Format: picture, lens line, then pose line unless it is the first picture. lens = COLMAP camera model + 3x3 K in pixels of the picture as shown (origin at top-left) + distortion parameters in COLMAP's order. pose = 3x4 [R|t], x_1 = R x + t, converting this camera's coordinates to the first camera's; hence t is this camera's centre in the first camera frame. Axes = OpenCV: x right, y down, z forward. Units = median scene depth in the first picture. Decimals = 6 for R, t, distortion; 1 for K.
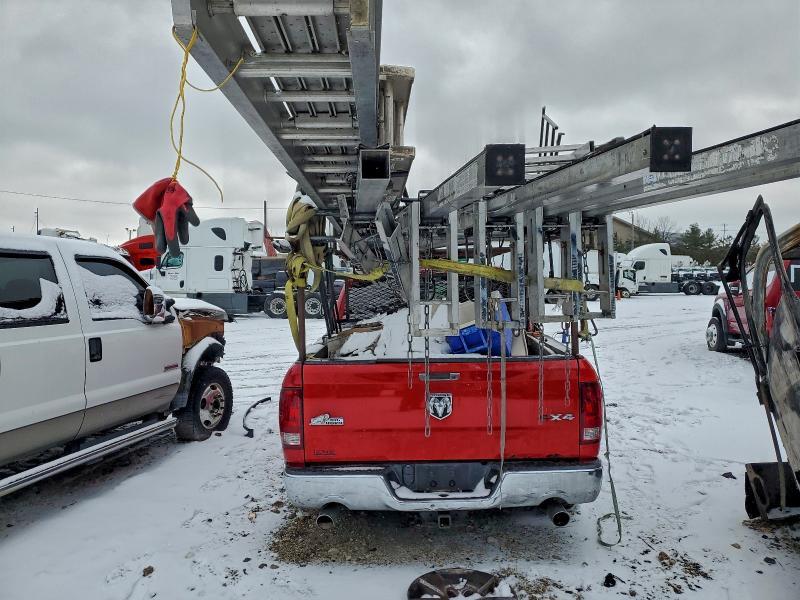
lens RADIAL K [[644.6, 0, 397.9], [0, 644.6, 297.4], [0, 0, 1]] dist [0.037563, 0.006075]
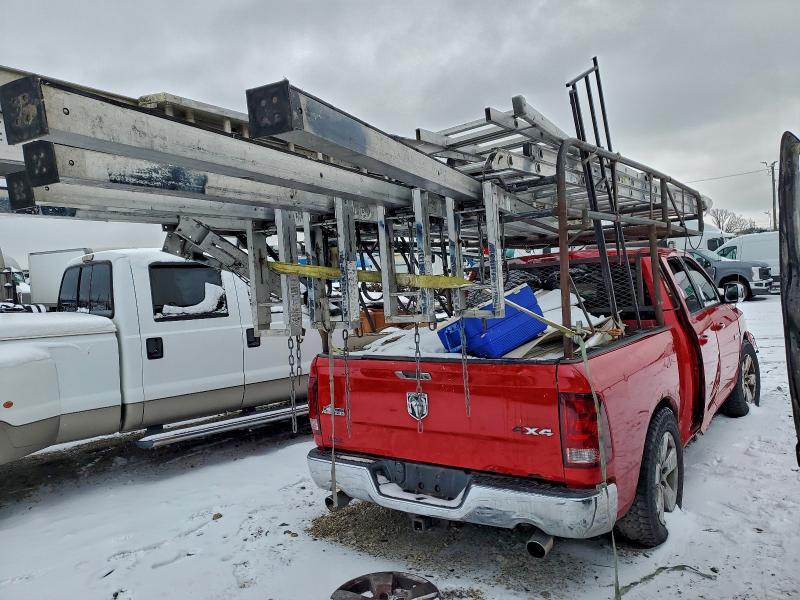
lens RADIAL K [[644.6, 0, 398.2], [0, 644.6, 301.9], [0, 0, 1]] dist [0.037563, 0.006075]
pose [[0.802622, -0.009555, -0.596411, 0.609092], [0.026963, 0.999431, 0.020275, -0.007332], [0.595878, -0.032354, 0.802423, 0.211184]]
